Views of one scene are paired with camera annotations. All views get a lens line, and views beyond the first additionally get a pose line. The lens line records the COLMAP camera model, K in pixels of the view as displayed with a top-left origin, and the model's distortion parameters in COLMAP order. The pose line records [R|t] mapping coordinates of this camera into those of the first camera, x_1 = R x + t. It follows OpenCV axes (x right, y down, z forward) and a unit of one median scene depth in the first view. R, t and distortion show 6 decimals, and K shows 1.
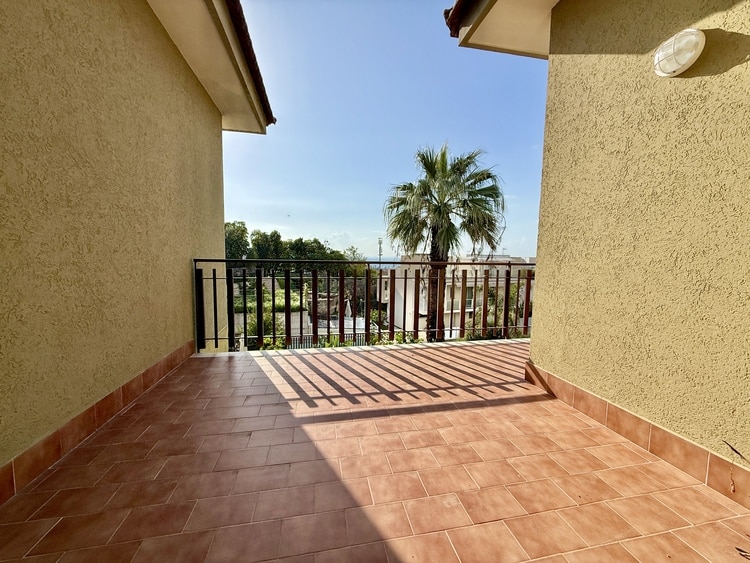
lens RADIAL K [[298.9, 0, 373.9], [0, 298.9, 279.6], [0, 0, 1]] dist [-0.000809, 0.000274]
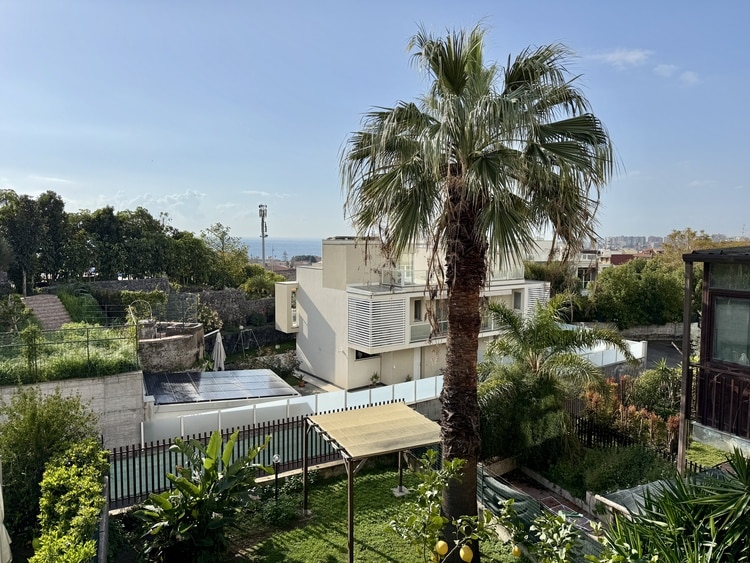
lens RADIAL K [[518.0, 0, 380.4], [0, 518.0, 276.6], [0, 0, 1]] dist [0.006331, -0.017096]
pose [[0.966884, -0.028115, 0.253663, -0.500400], [0.027500, 0.999604, 0.005968, -0.269484], [-0.253730, 0.001205, 0.967274, 1.029651]]
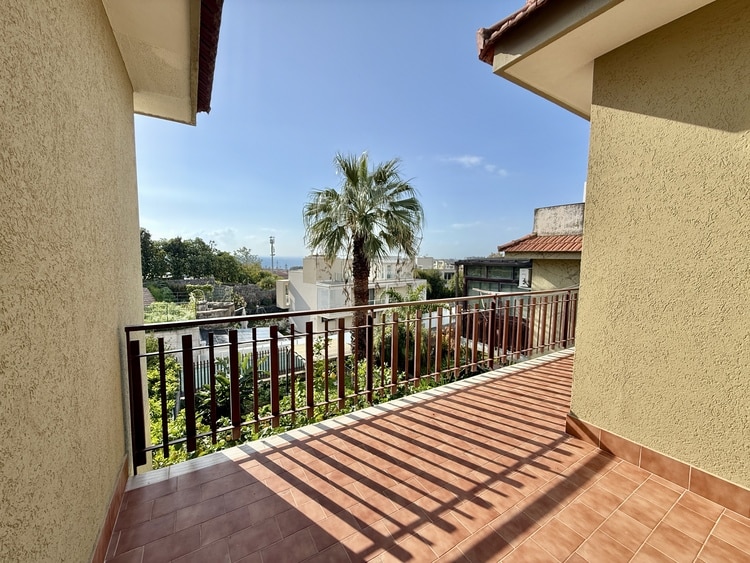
lens RADIAL K [[298.9, 0, 372.6], [0, 298.9, 279.2], [0, 0, 1]] dist [-0.000809, 0.000274]
pose [[0.938222, -0.030278, 0.344707, -0.365282], [0.029204, 0.999539, 0.008309, -0.172580], [-0.344799, 0.002271, 0.938674, 0.271566]]
